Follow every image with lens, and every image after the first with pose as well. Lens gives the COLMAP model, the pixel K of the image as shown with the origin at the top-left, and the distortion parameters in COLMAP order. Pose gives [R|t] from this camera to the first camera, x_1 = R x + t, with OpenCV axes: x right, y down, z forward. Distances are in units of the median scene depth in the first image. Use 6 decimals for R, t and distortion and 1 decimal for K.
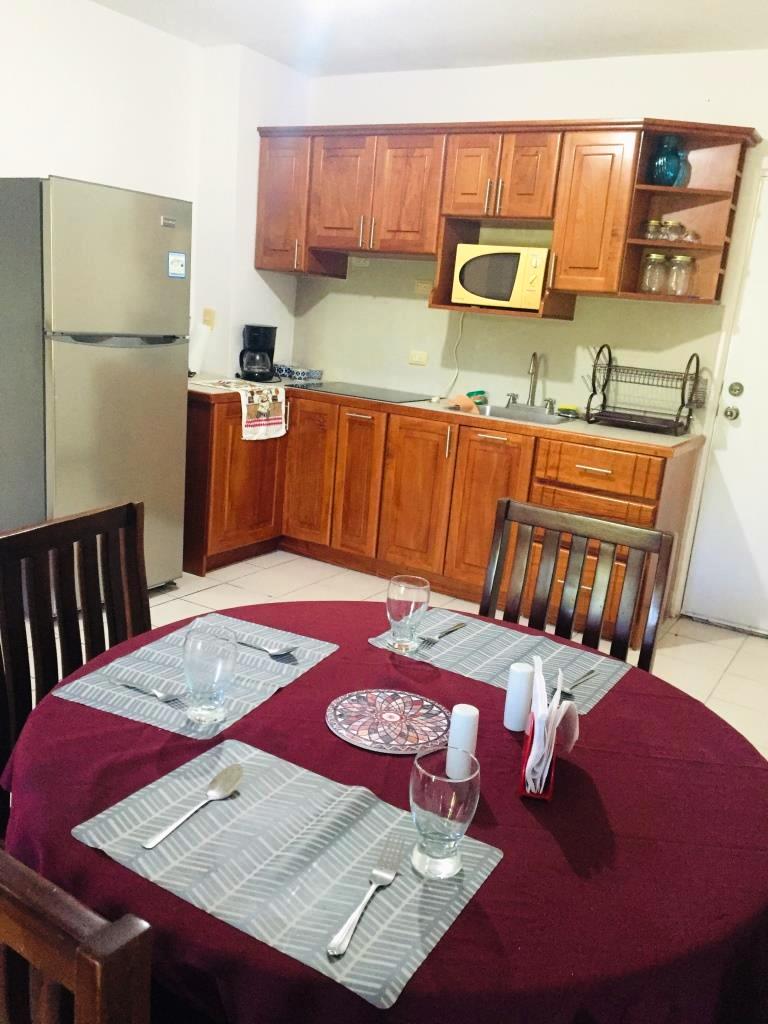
lens RADIAL K [[877.7, 0, 377.8], [0, 877.7, 513.7], [0, 0, 1]] dist [0.059138, -0.083859]
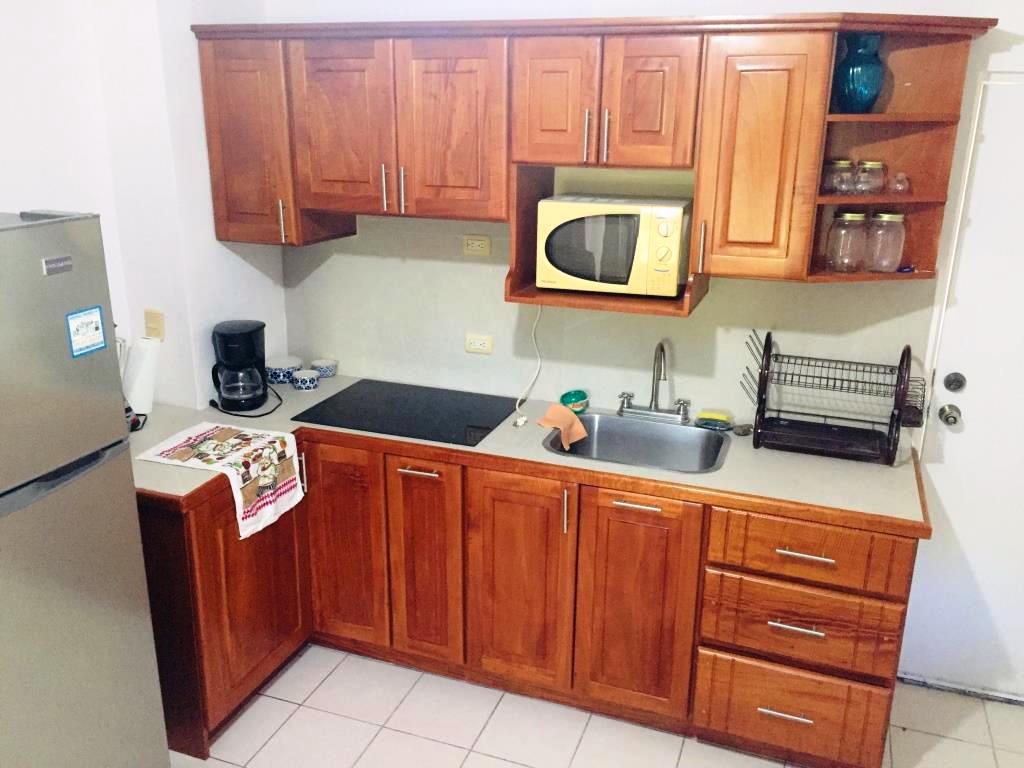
lens RADIAL K [[877.7, 0, 512.0], [0, 877.7, 384.0], [0, 0, 1]] dist [0.059138, -0.083859]
pose [[0.977385, -0.129151, 0.167448, -0.054861], [0.116261, 0.989604, 0.084660, -0.225605], [-0.176641, -0.063278, 0.982239, 0.346383]]
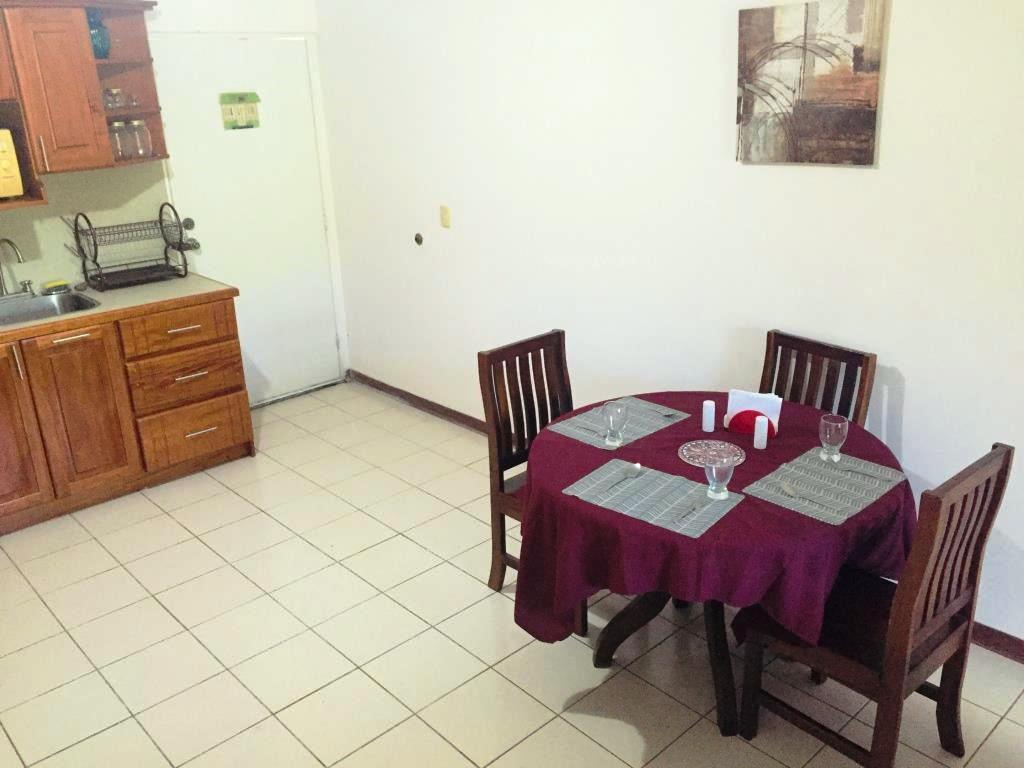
lens RADIAL K [[877.7, 0, 512.0], [0, 877.7, 384.0], [0, 0, 1]] dist [0.059138, -0.083859]
pose [[0.260617, -0.420221, 0.869191, -0.548453], [0.277958, 0.894842, 0.349281, -0.225299], [-0.924564, 0.150570, 0.350015, 0.217688]]
